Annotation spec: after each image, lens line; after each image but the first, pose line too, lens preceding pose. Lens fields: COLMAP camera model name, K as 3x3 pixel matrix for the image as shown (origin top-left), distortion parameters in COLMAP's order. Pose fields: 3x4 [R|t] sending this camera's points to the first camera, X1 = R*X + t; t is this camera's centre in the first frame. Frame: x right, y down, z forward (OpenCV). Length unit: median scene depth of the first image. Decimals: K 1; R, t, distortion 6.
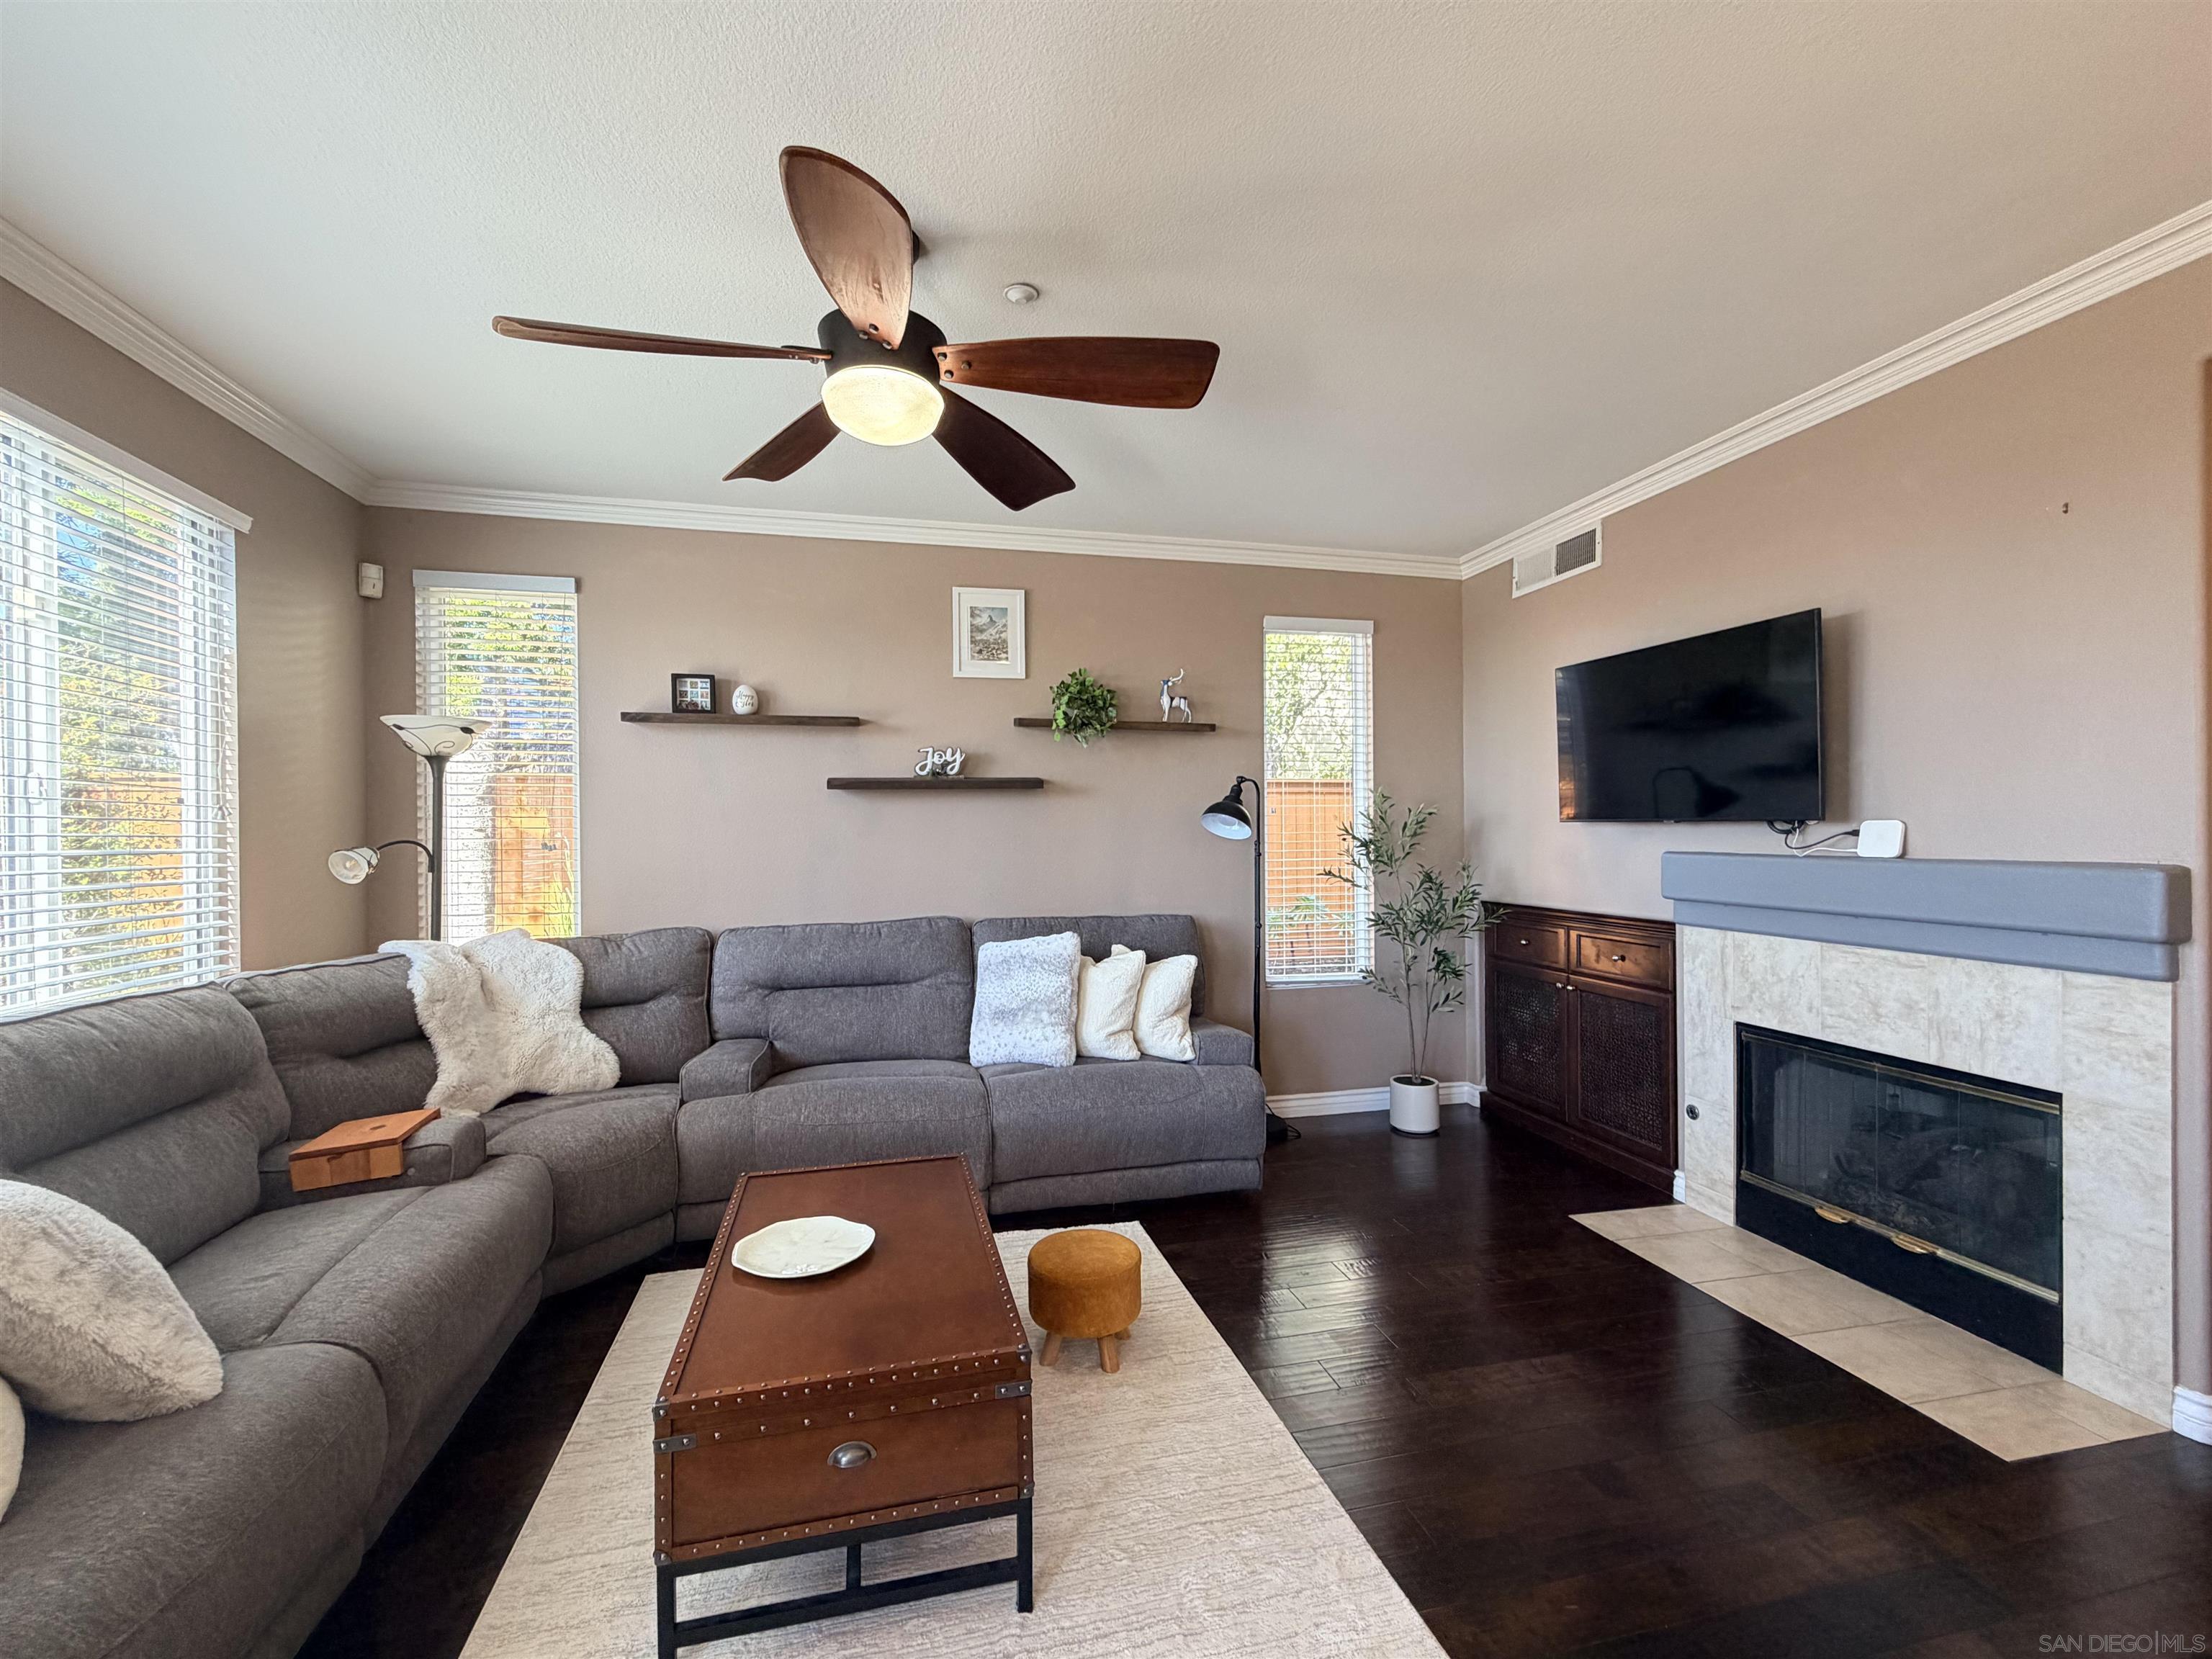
lens RADIAL K [[940.7, 0, 1100.4], [0, 940.7, 830.2], [0, 0, 1]] dist [-0.002642, 0.000254]
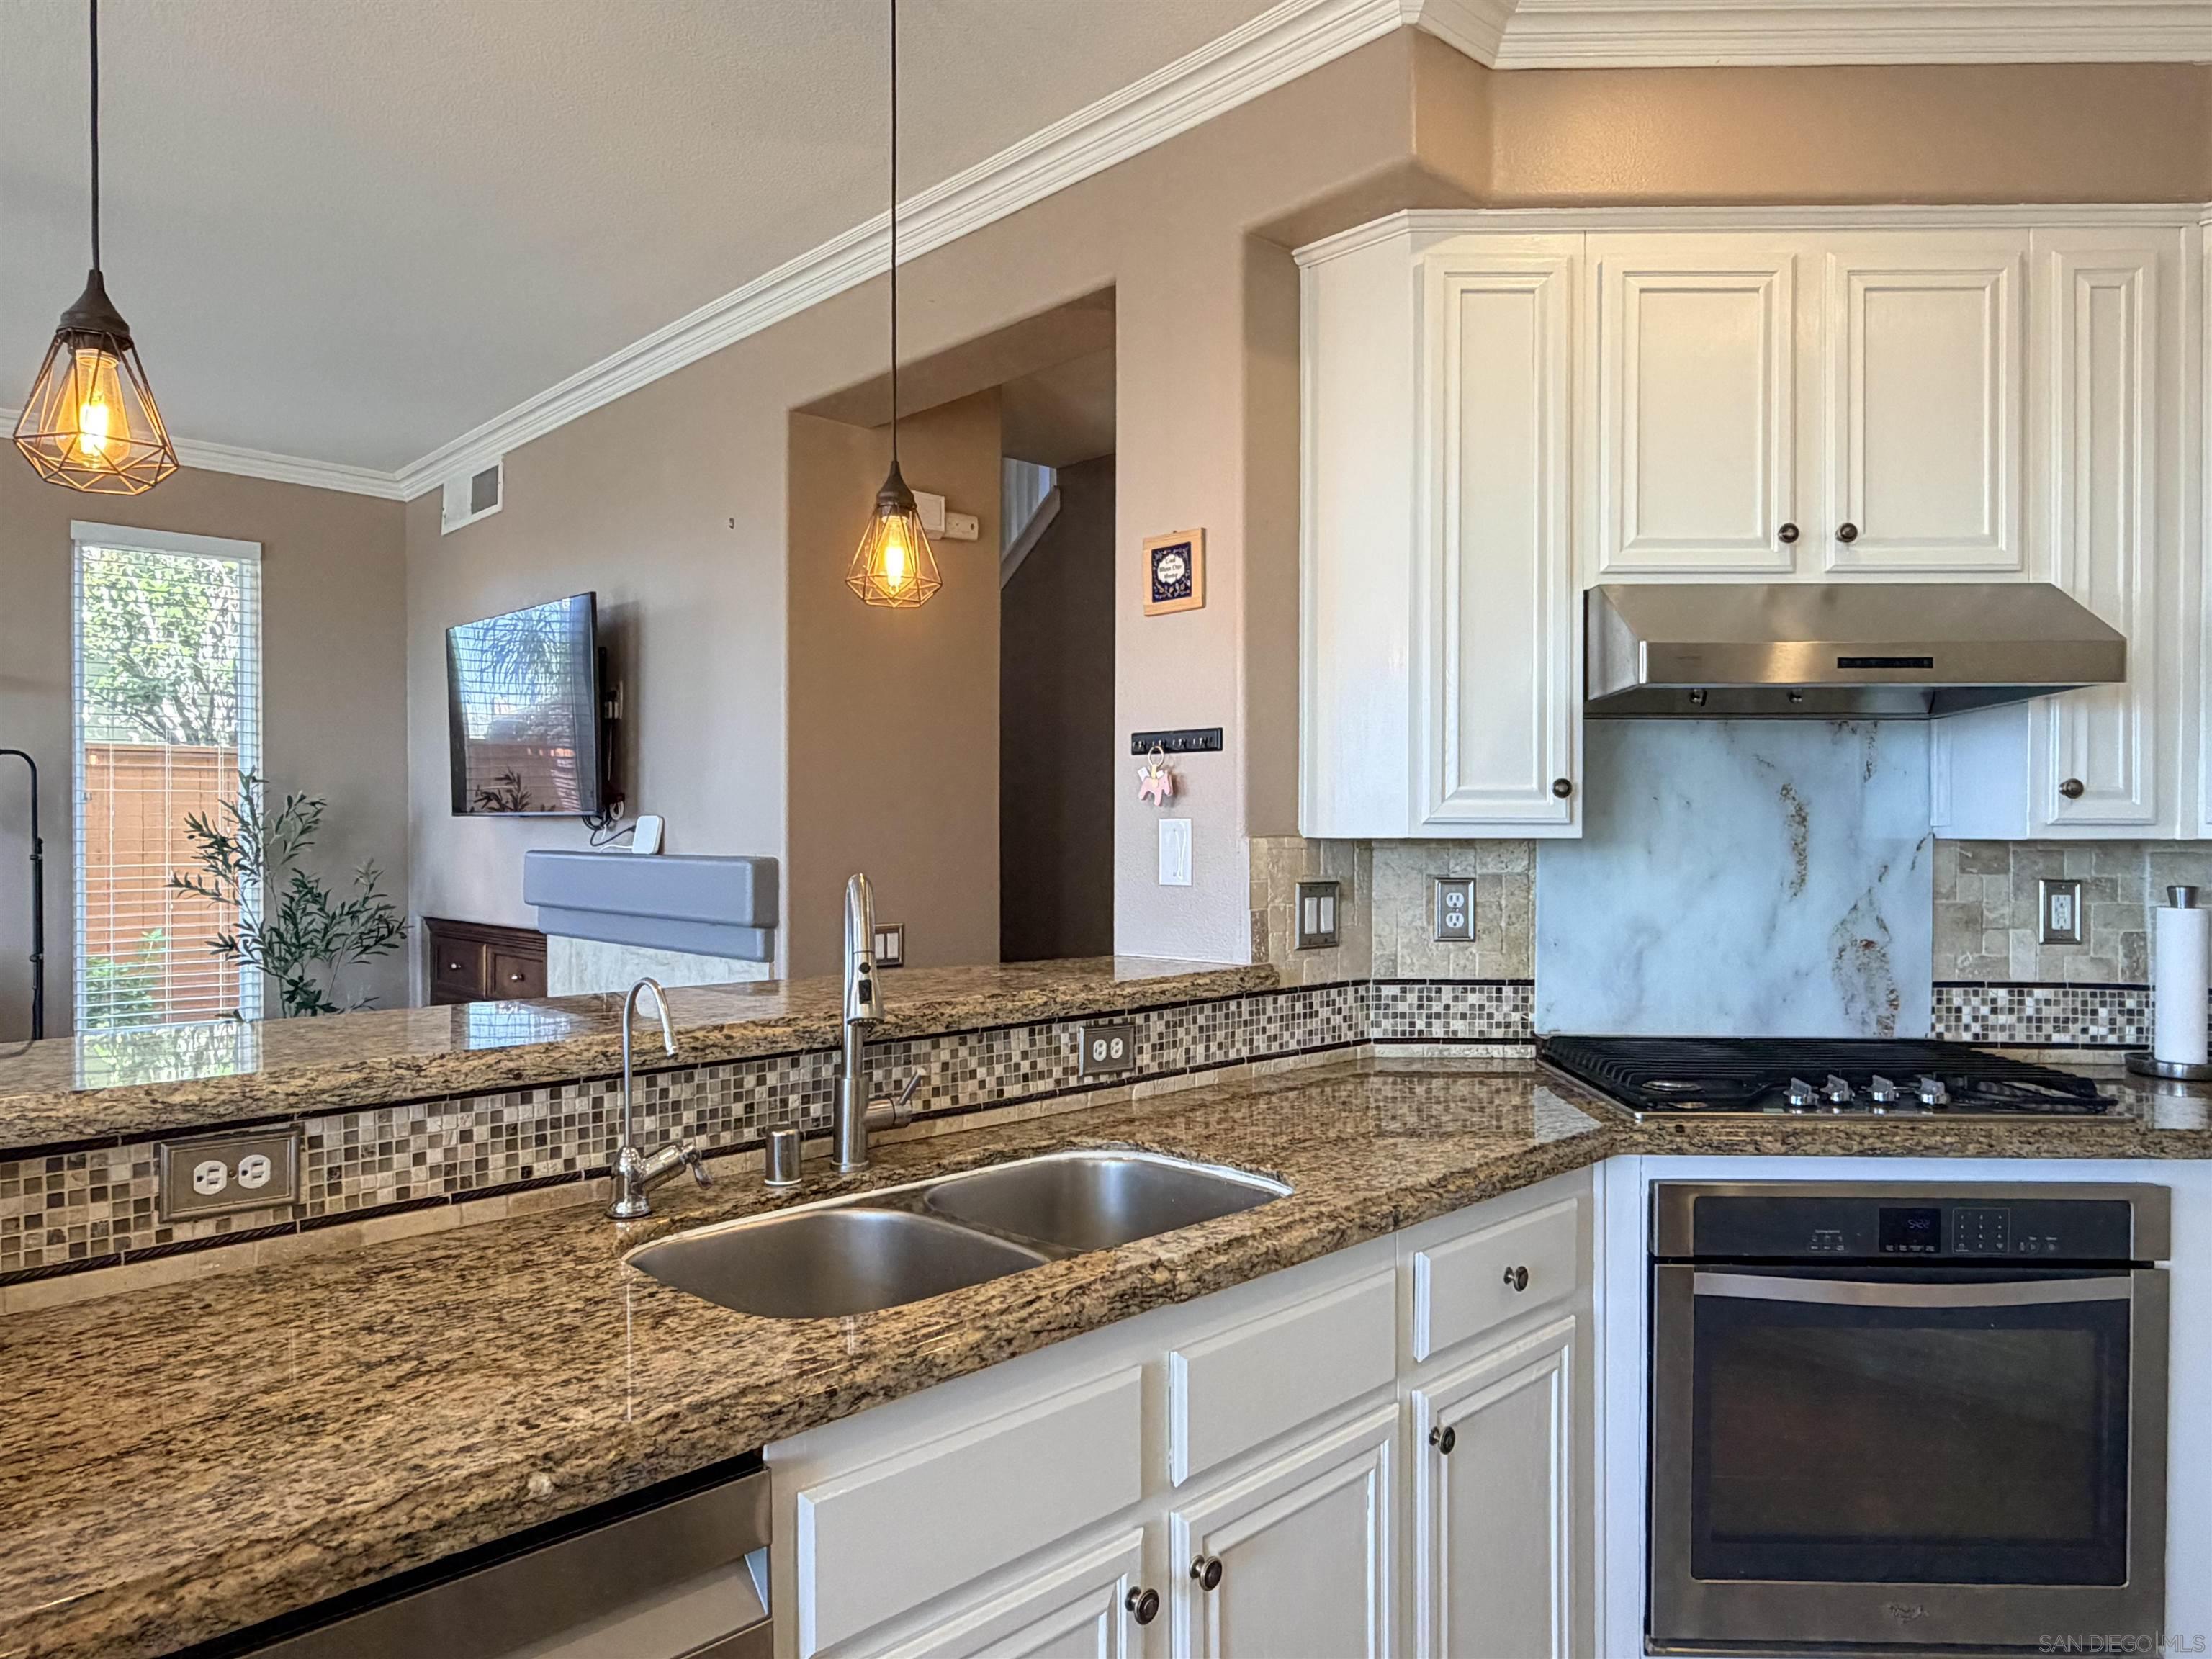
lens RADIAL K [[1430.5, 0, 1086.5], [0, 1430.5, 837.1], [0, 0, 1]] dist [-0.000764, 0.001017]
pose [[0.863115, 0.003363, 0.504996, 0.346991], [-0.005748, 0.999978, 0.003165, 0.003196], [-0.504975, -0.005634, 0.863116, -0.373923]]
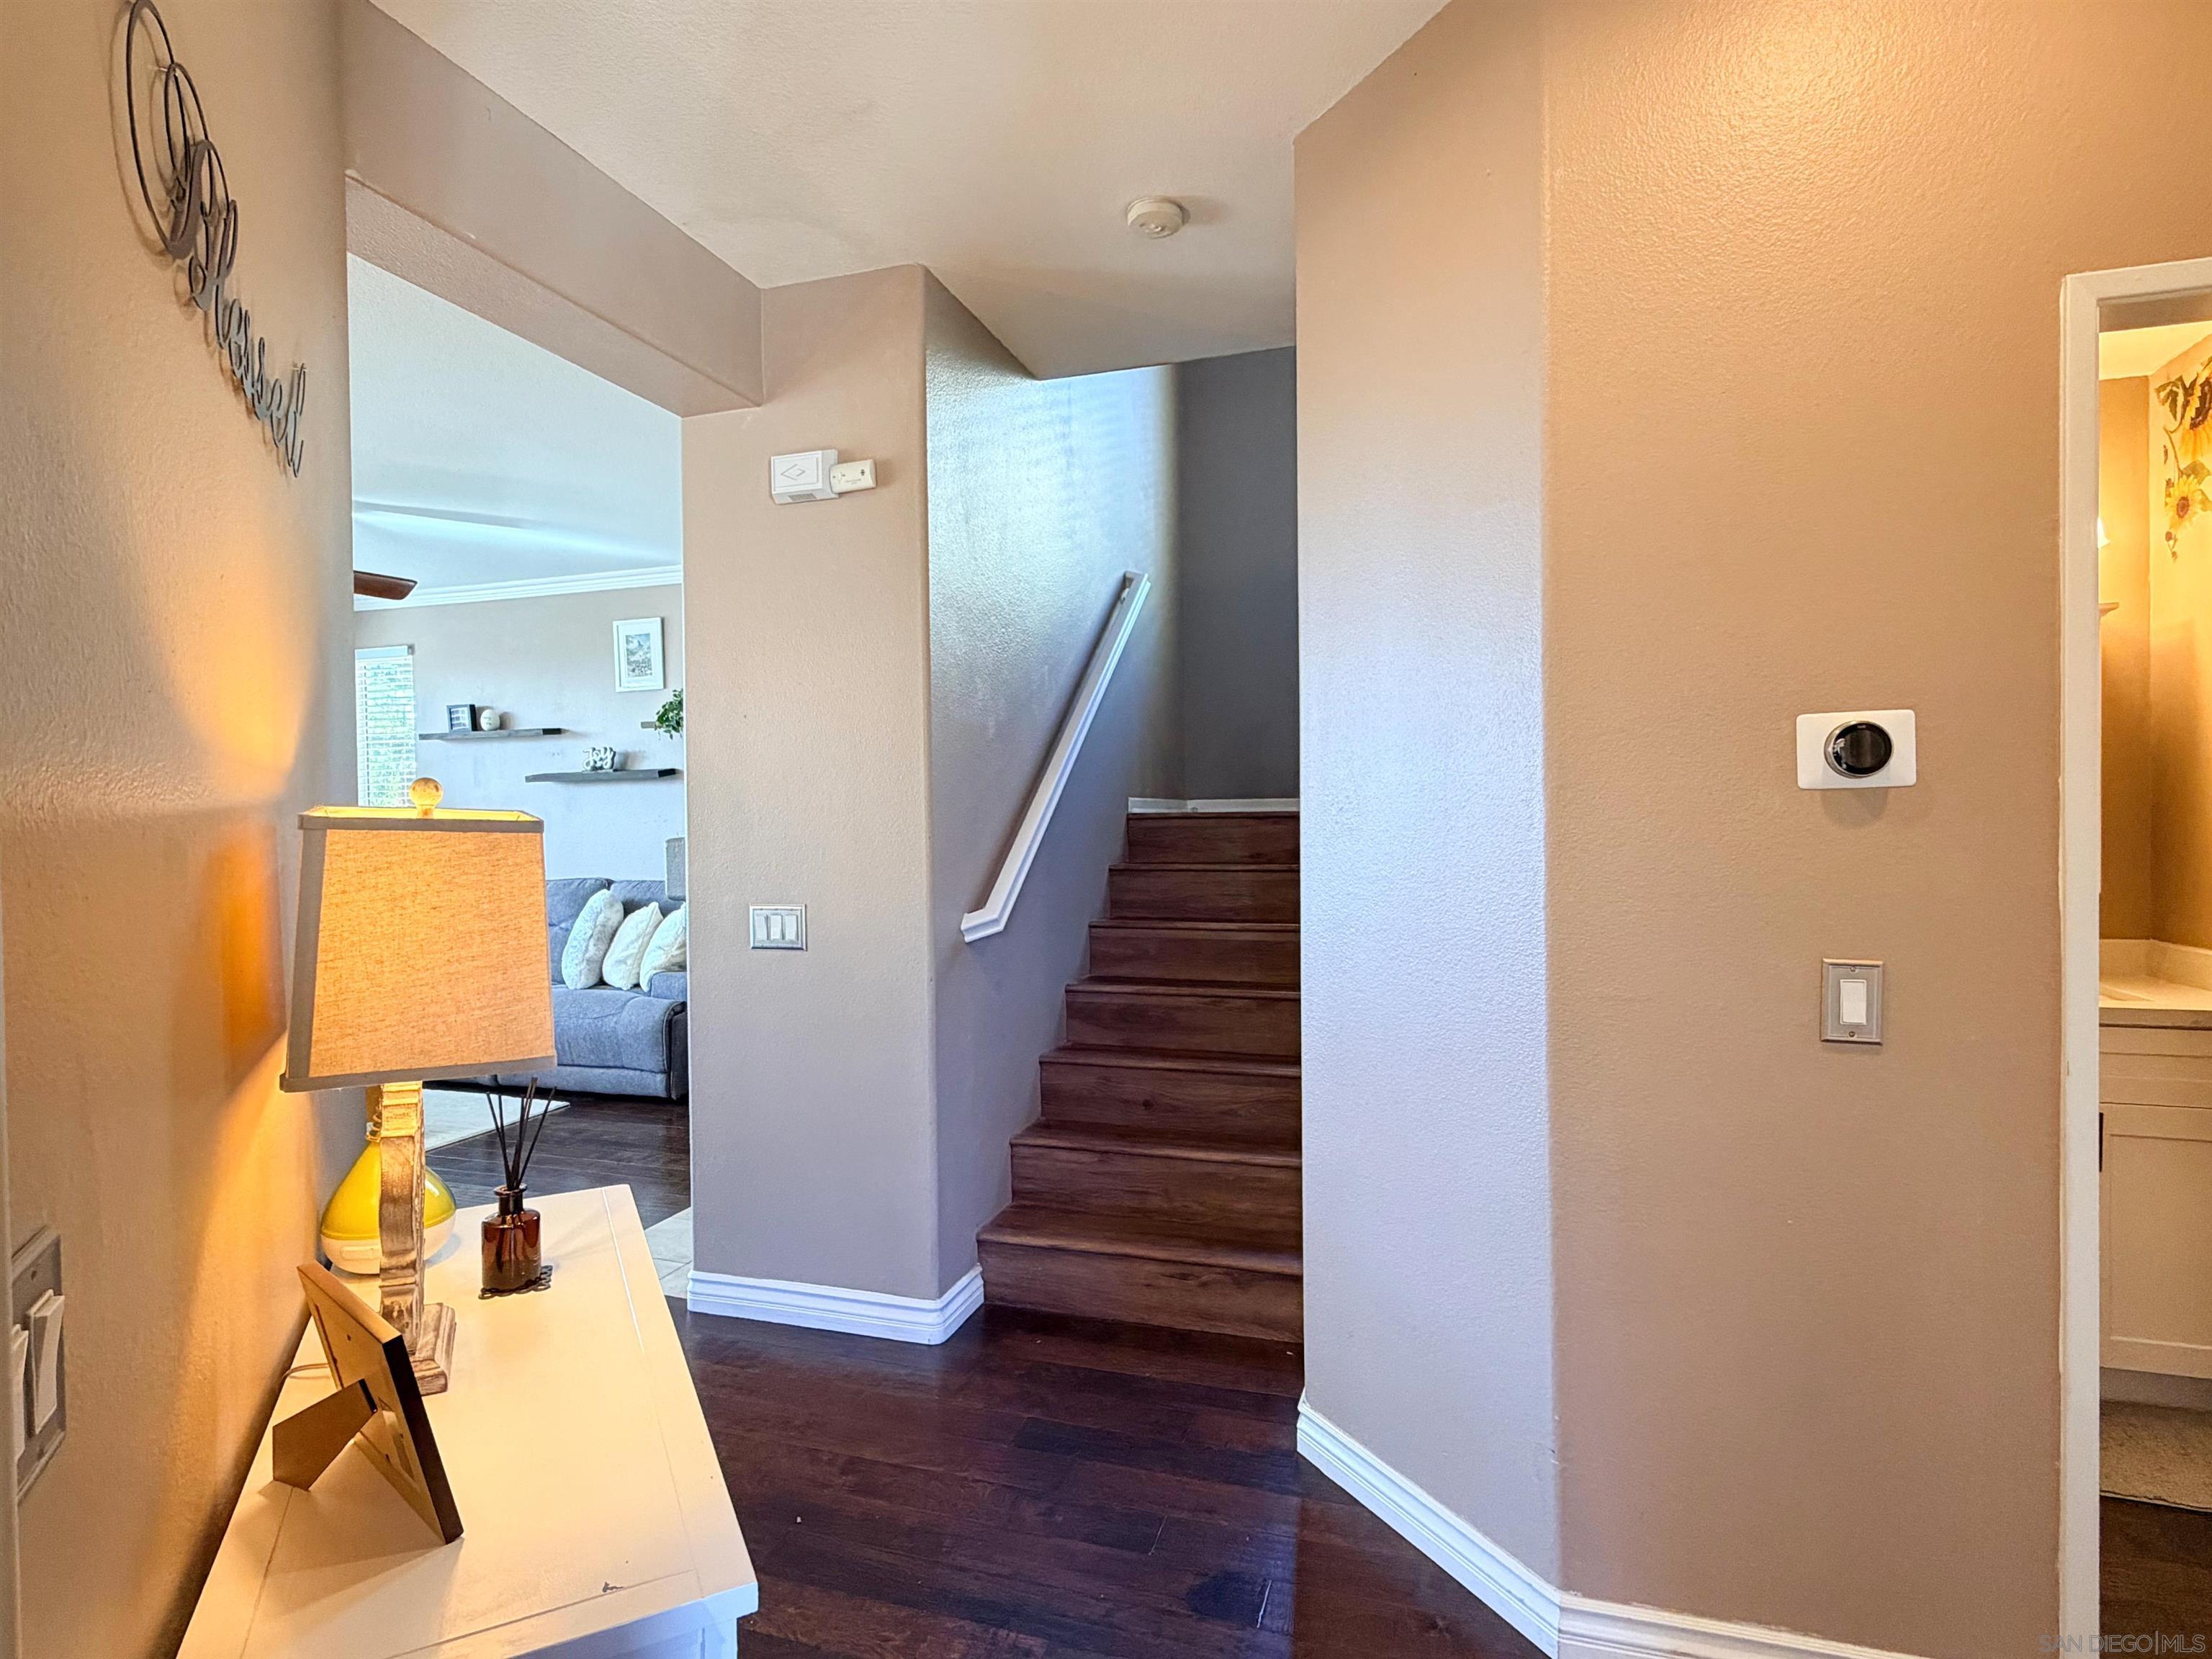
lens RADIAL K [[1156.2, 0, 1101.1], [0, 1156.2, 823.8], [0, 0, 1]] dist [-0.002932, -0.000108]
pose [[0.852745, -0.002325, -0.522323, 1.355473], [0.011371, 0.999836, 0.014115, 0.002838], [0.522204, -0.017976, 0.852631, -0.001966]]
